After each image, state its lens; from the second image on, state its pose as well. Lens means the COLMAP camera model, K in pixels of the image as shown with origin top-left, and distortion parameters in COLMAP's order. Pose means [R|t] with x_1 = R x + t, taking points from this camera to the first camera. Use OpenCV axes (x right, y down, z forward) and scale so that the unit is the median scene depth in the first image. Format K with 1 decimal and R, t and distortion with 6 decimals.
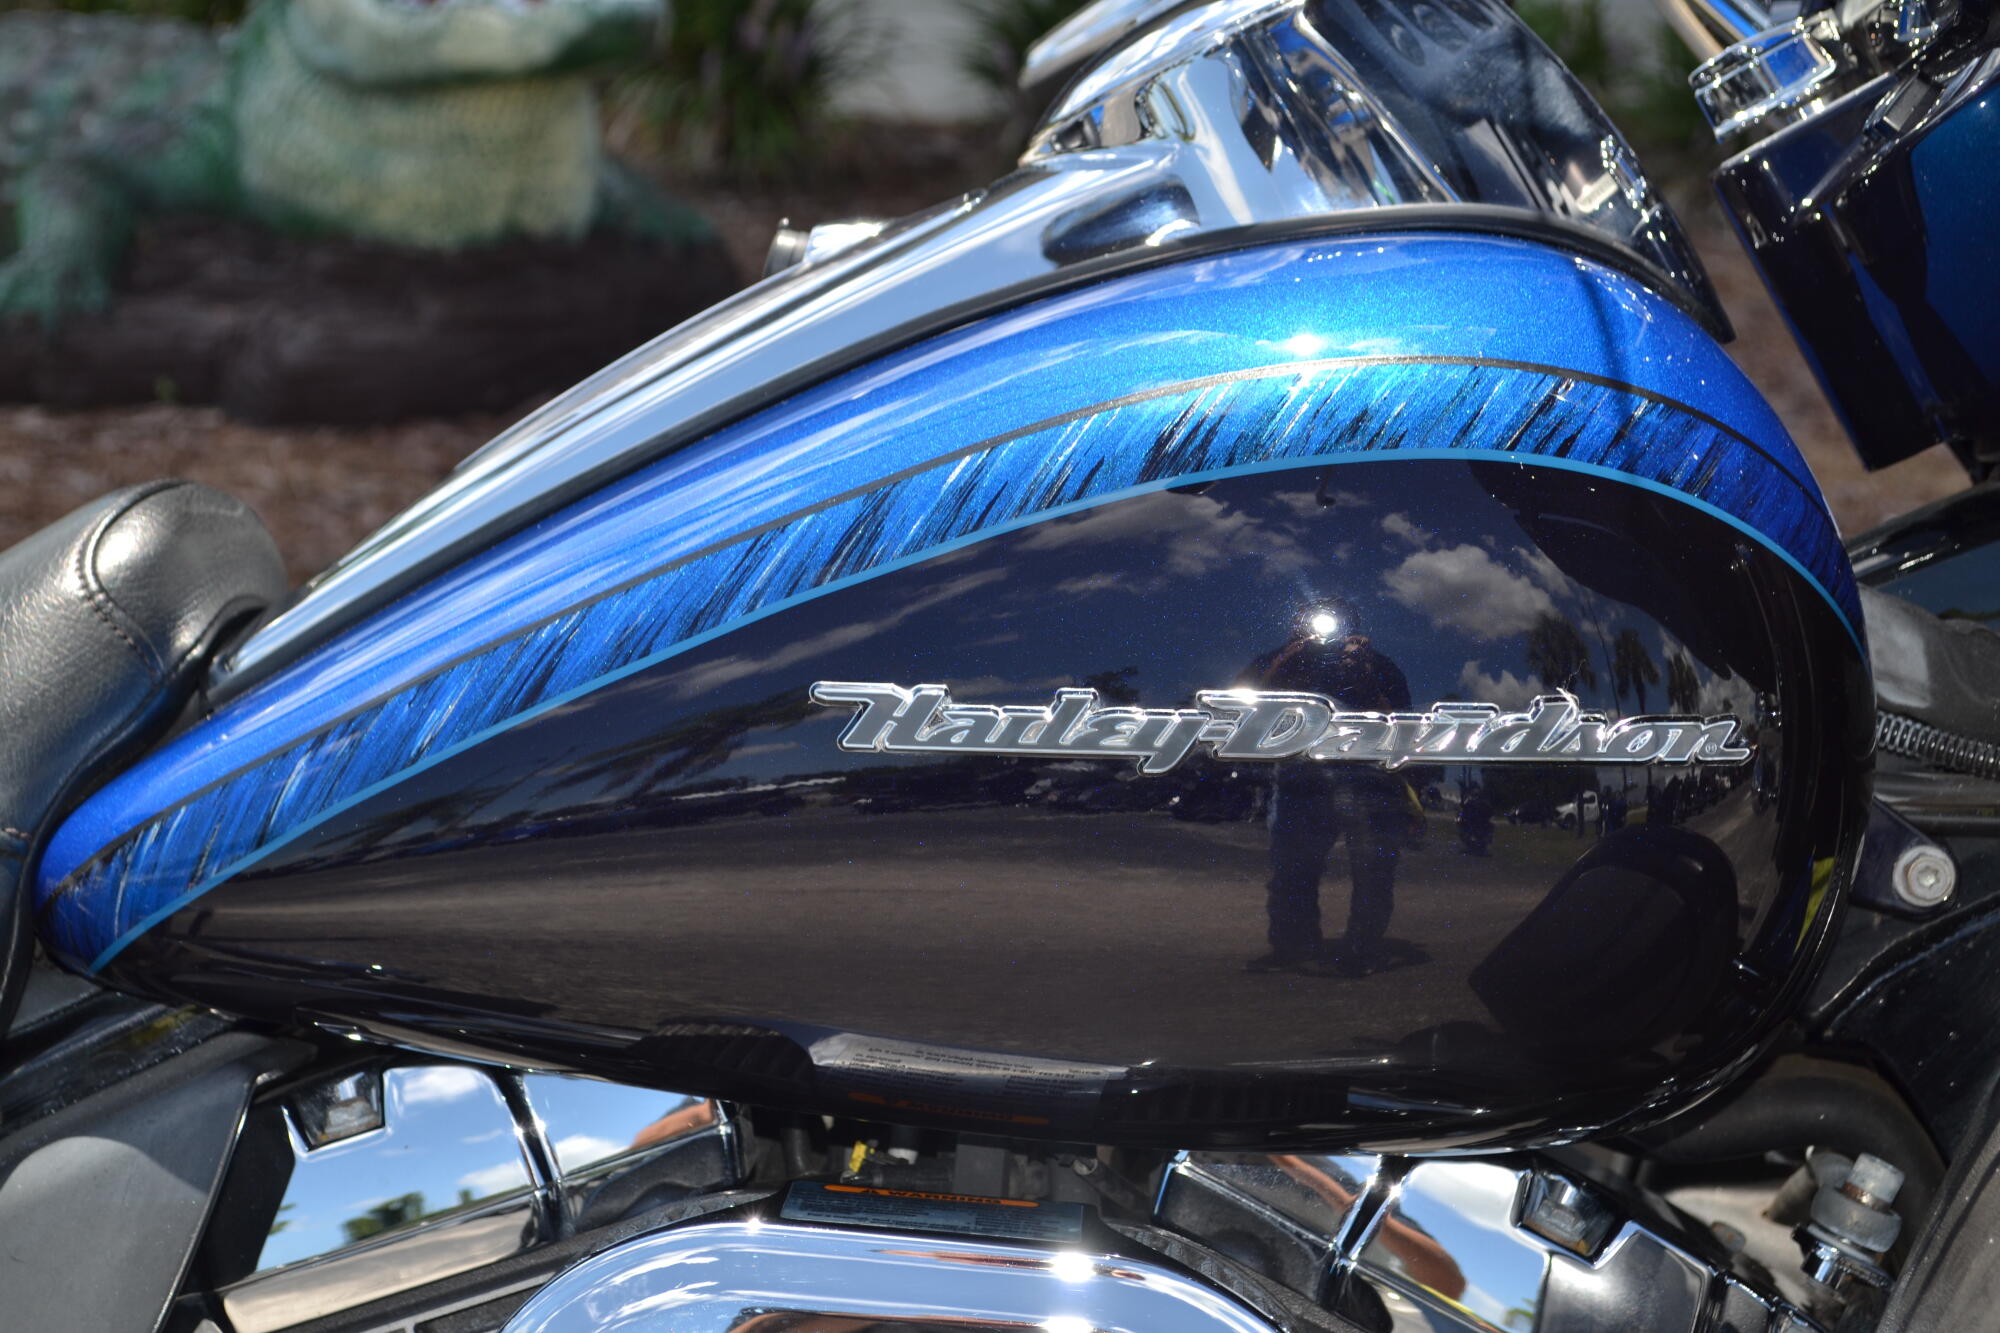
lens RADIAL K [[3842.4, 0, 1010.1], [0, 3842.4, 665.1], [0, 0, 1]] dist [0.057143, 0.000000]
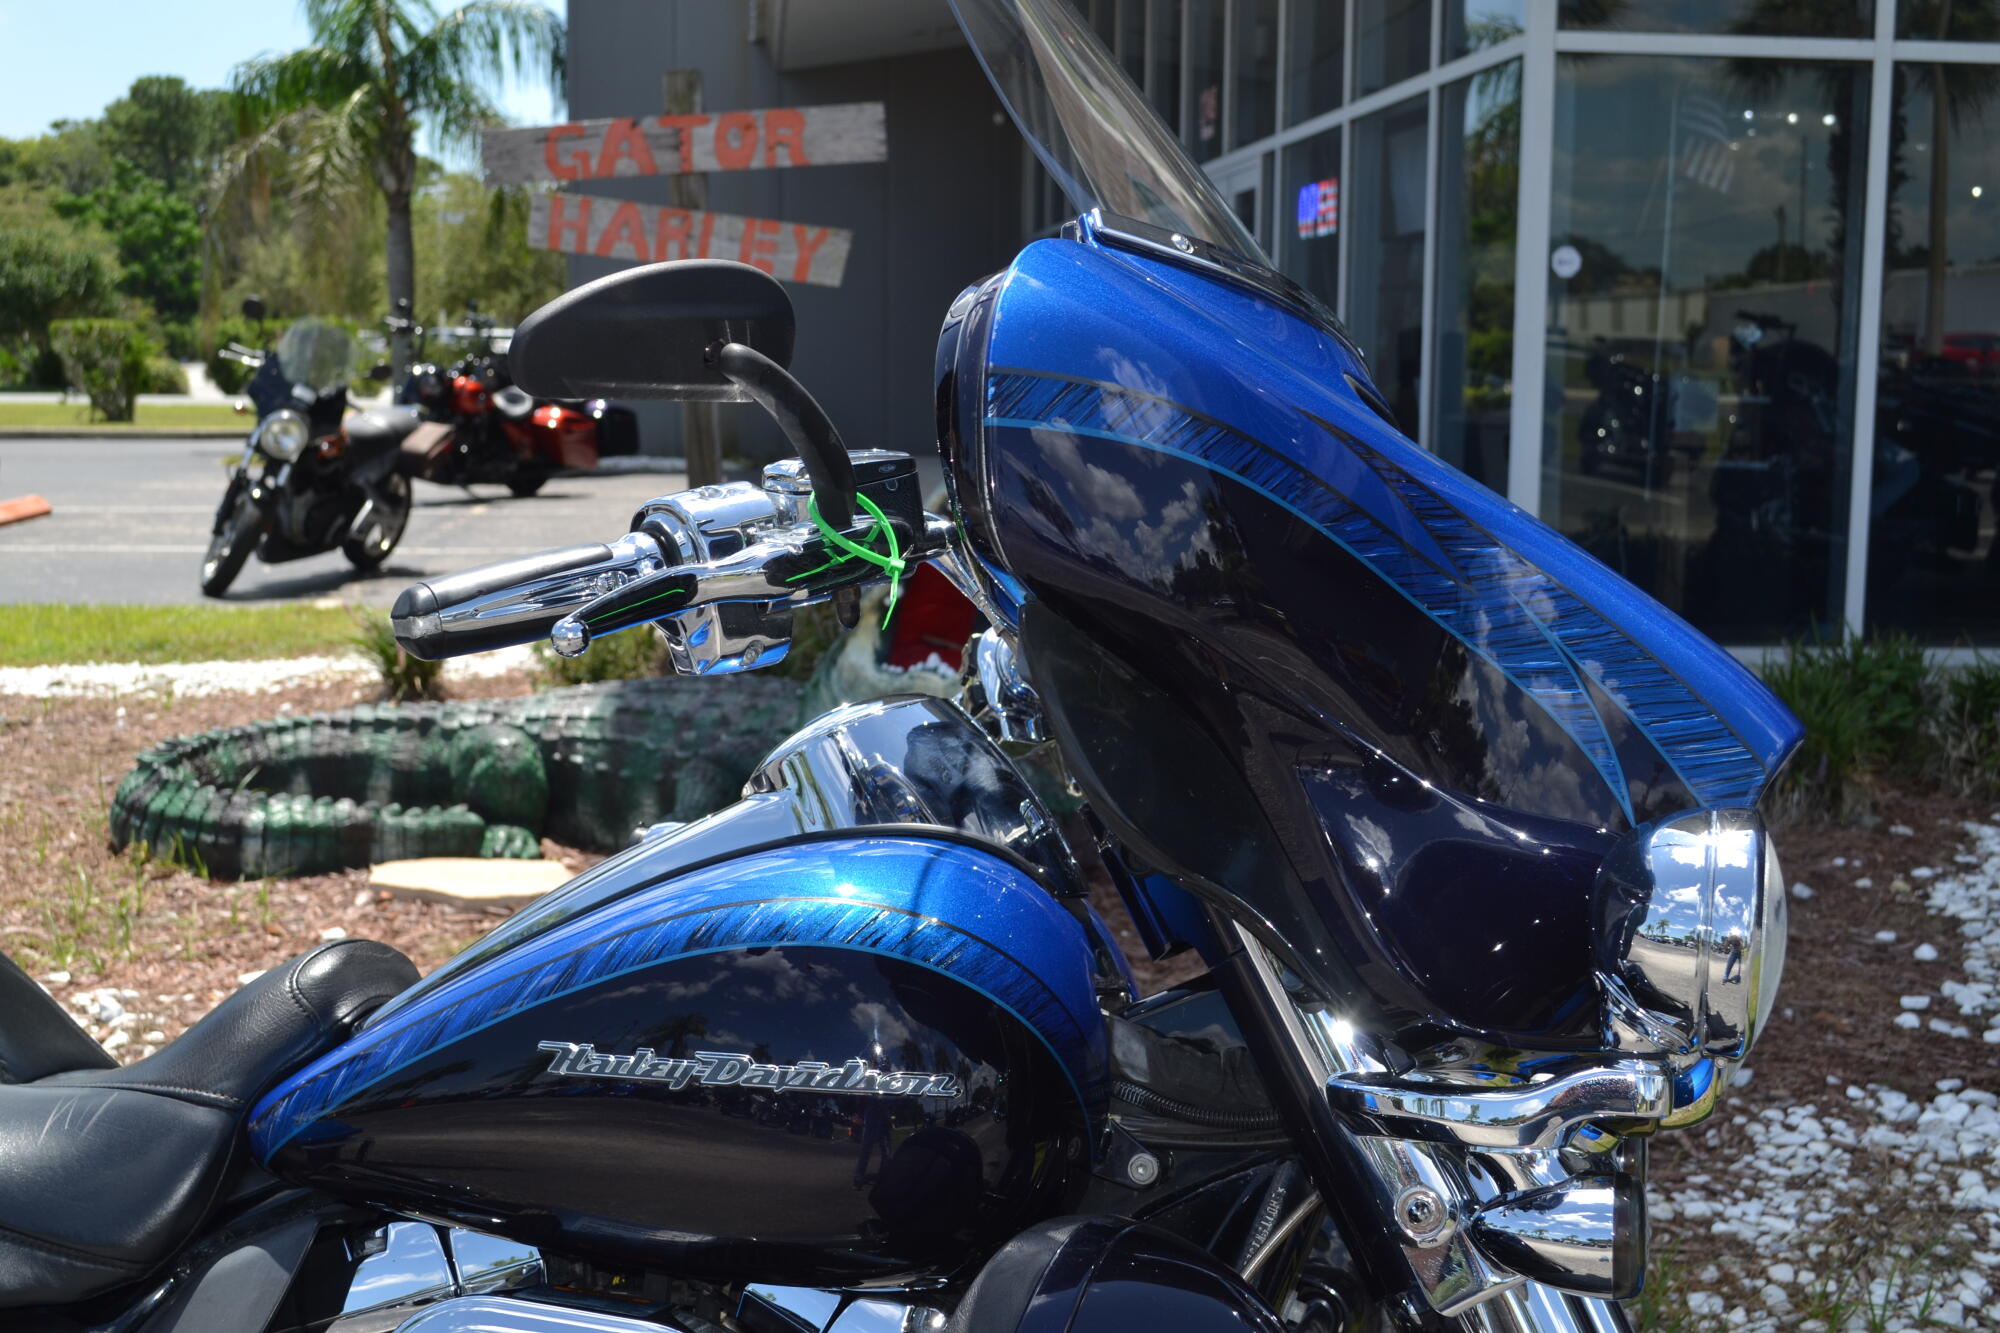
lens RADIAL K [[2488.4, 0, 1005.2], [0, 2488.4, 671.3], [0, 0, 1]] dist [-0.019060, 0.000000]
pose [[0.983017, 0.013827, -0.182991, 0.440449], [-0.043267, 0.986509, -0.157889, 0.008459], [0.178339, 0.163125, 0.970353, -0.321515]]
